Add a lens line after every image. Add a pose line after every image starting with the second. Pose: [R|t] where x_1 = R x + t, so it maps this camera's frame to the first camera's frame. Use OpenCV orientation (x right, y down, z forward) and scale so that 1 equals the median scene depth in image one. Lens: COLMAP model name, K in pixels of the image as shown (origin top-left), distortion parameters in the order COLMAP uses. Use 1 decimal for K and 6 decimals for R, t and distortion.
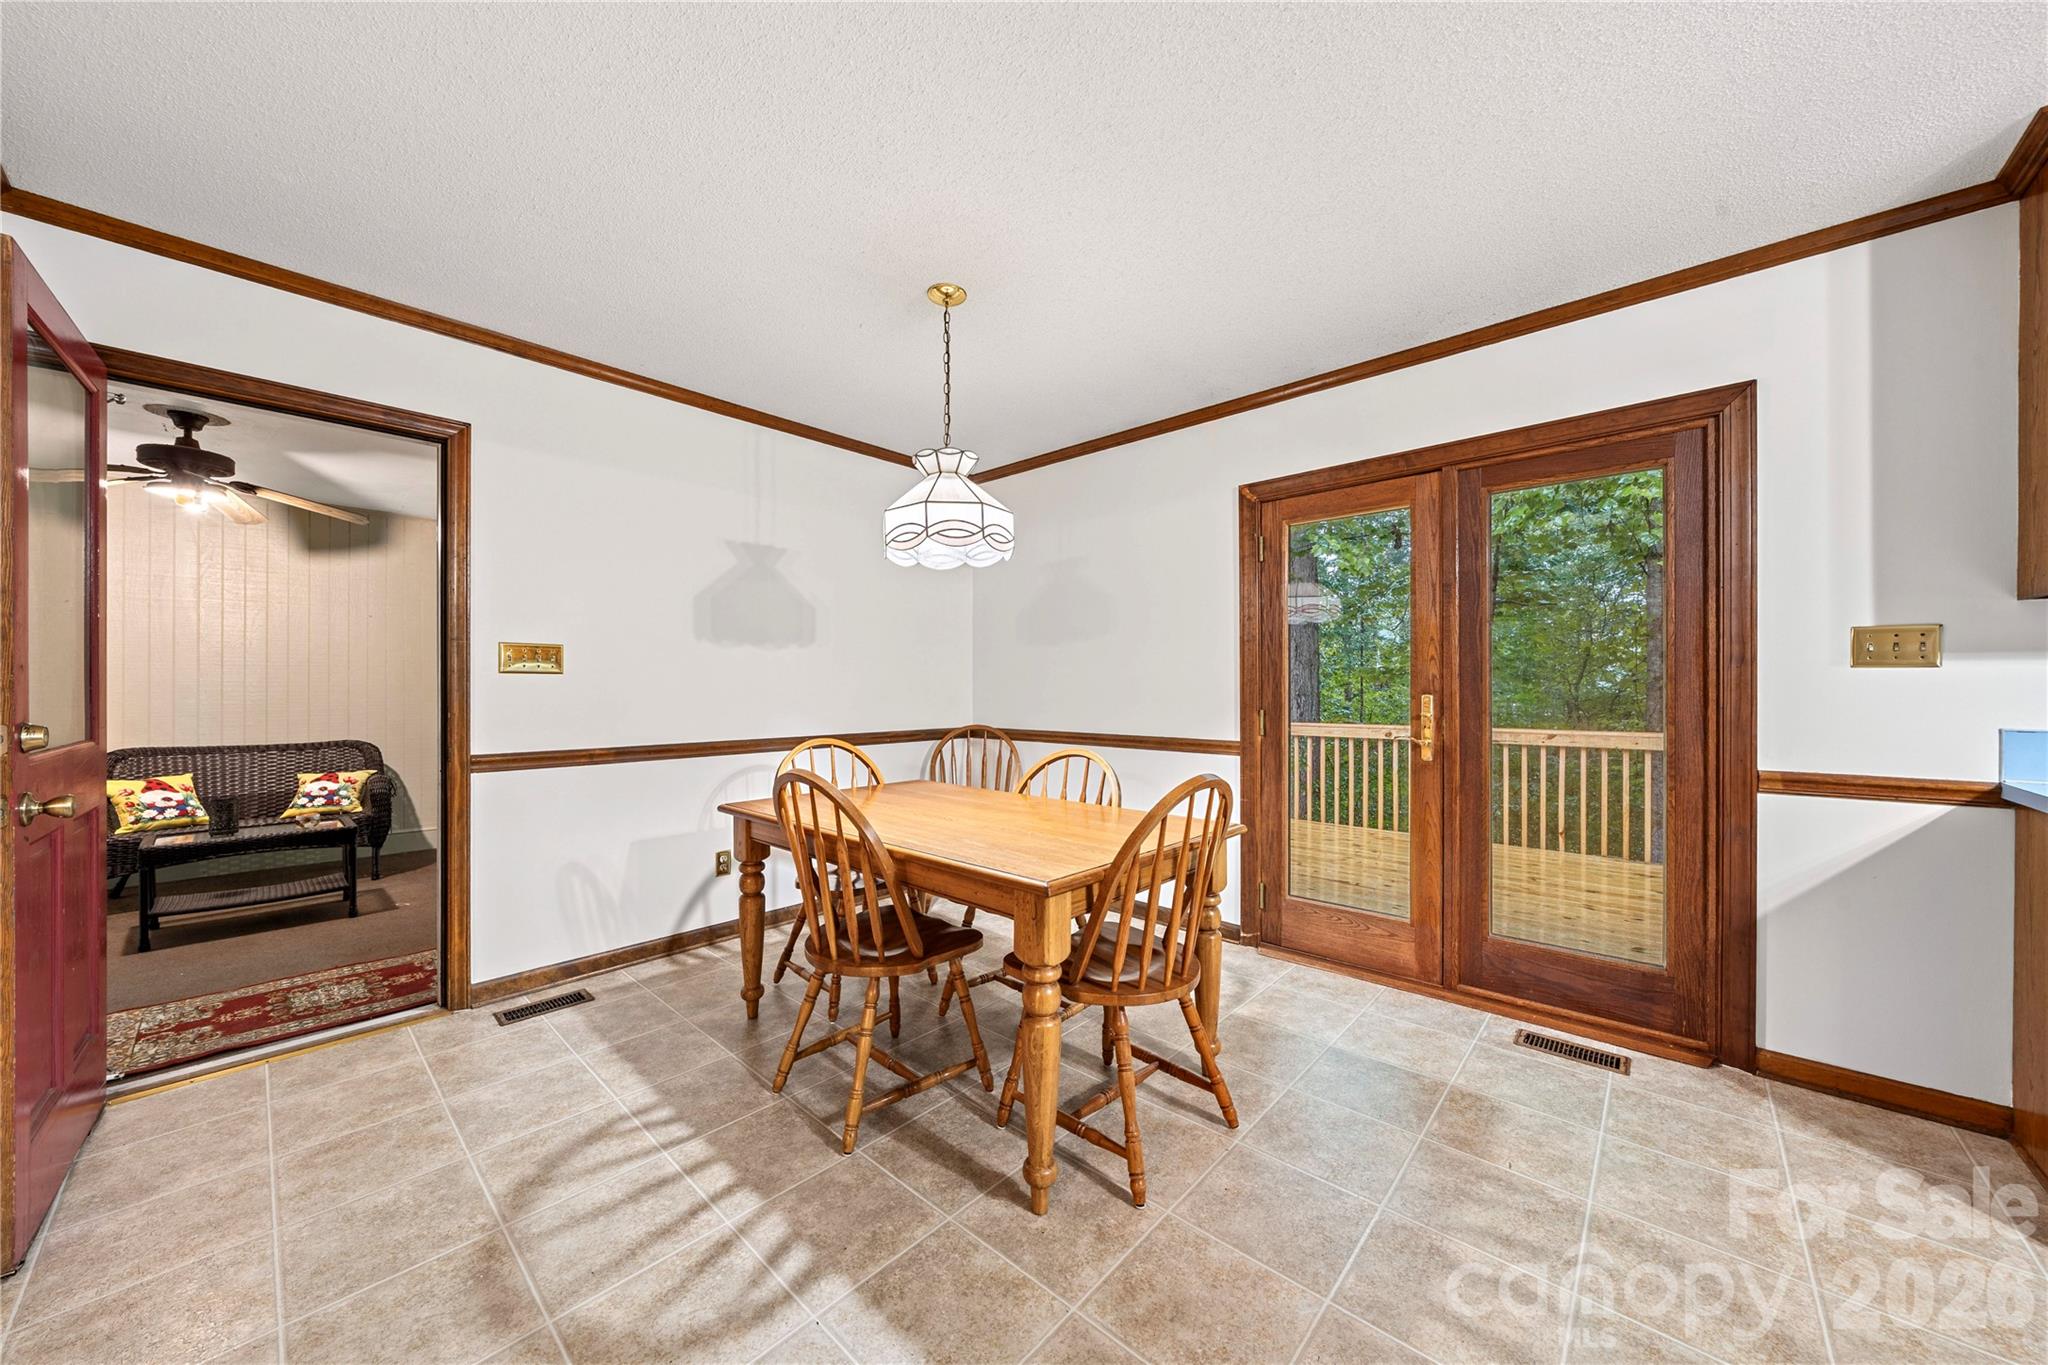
lens RADIAL K [[708.8, 0, 1024.2], [0, 708.8, 690.1], [0, 0, 1]] dist [-0.006242, 0.000004]
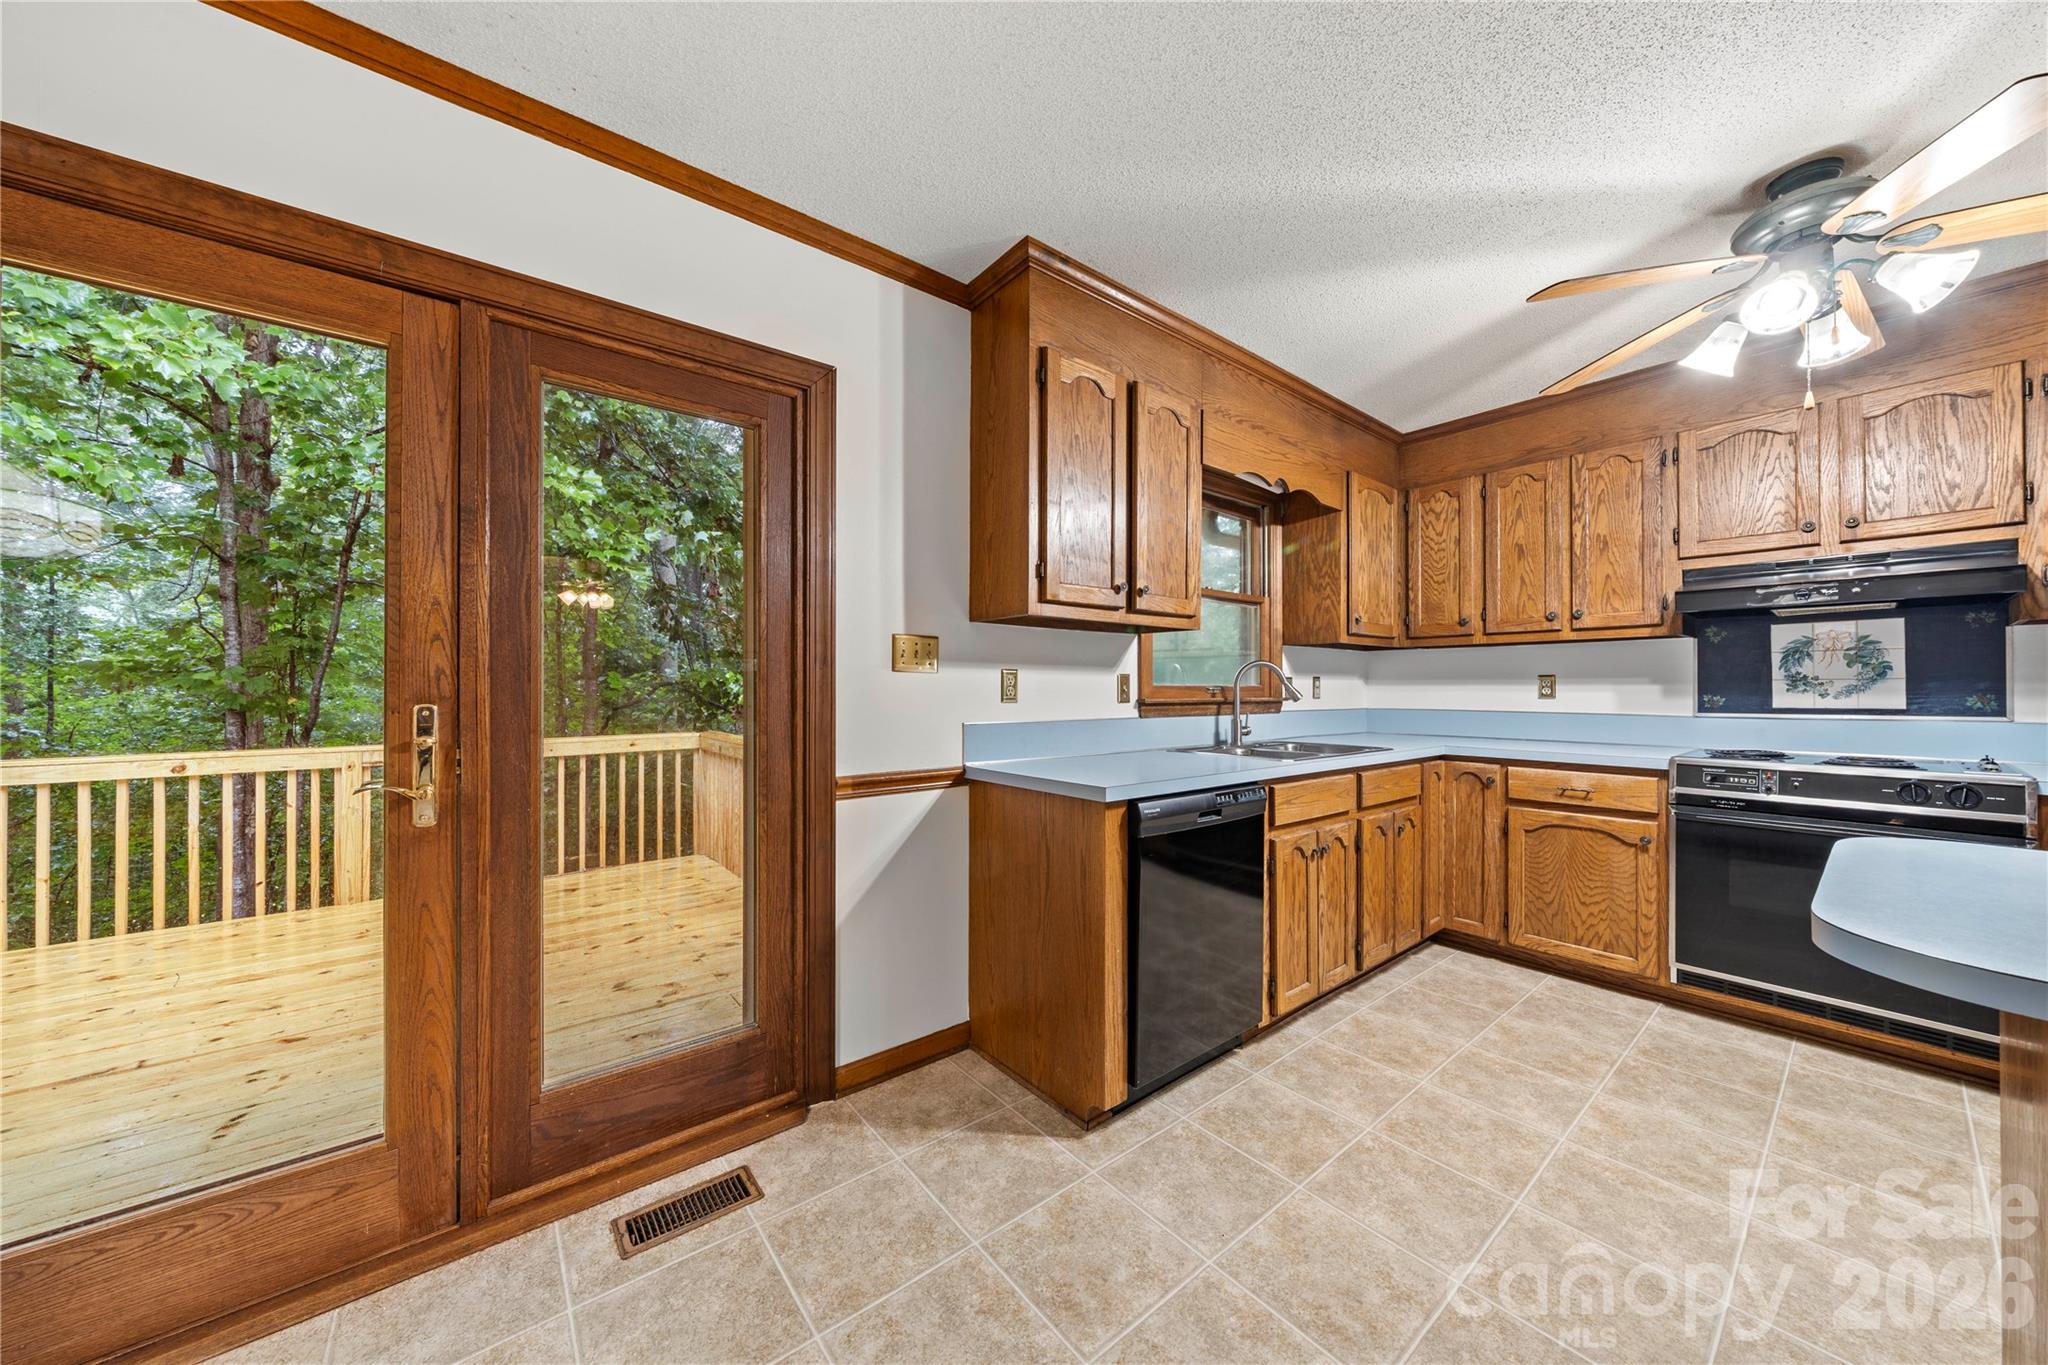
lens RADIAL K [[691.5, 0, 1019.8], [0, 691.5, 682.6], [0, 0, 1]] dist [-0.007340, 0.000280]
pose [[0.157655, 0.006711, 0.987471, 0.150298], [0.003363, 0.999967, -0.007332, -0.005865], [-0.987489, 0.004477, 0.157627, 0.576187]]
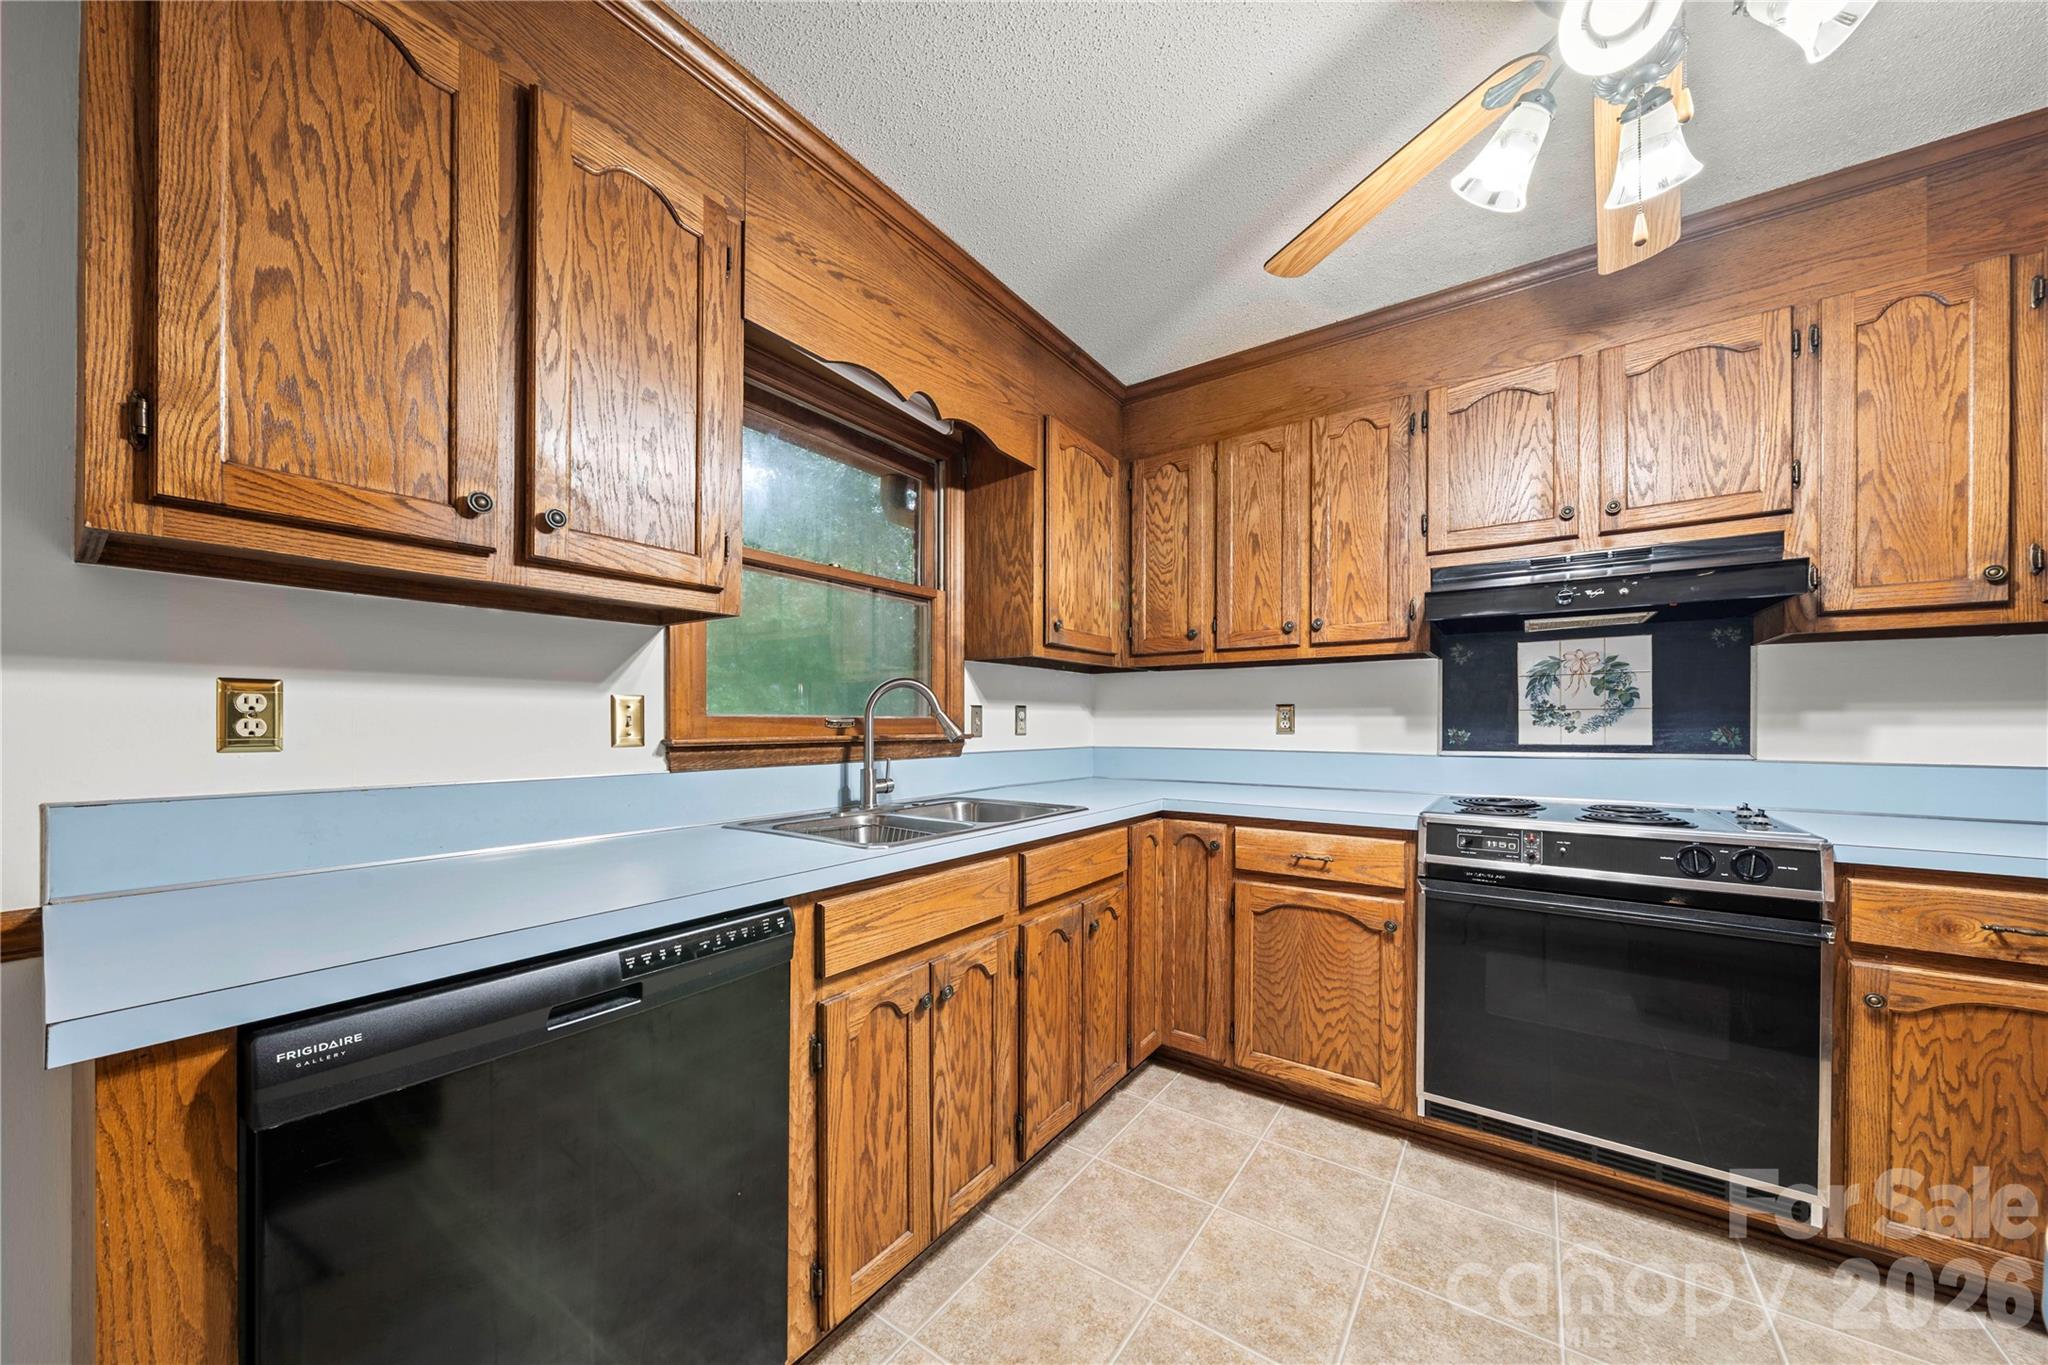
lens RADIAL K [[701.1, 0, 1034.8], [0, 701.1, 725.2], [0, 0, 1]] dist [-0.007270, -0.000221]
pose [[-0.126074, -0.005977, 0.992003, 0.643052], [0.003821, 0.999972, 0.006510, -0.002781], [-0.992014, 0.004611, -0.126047, 0.274498]]
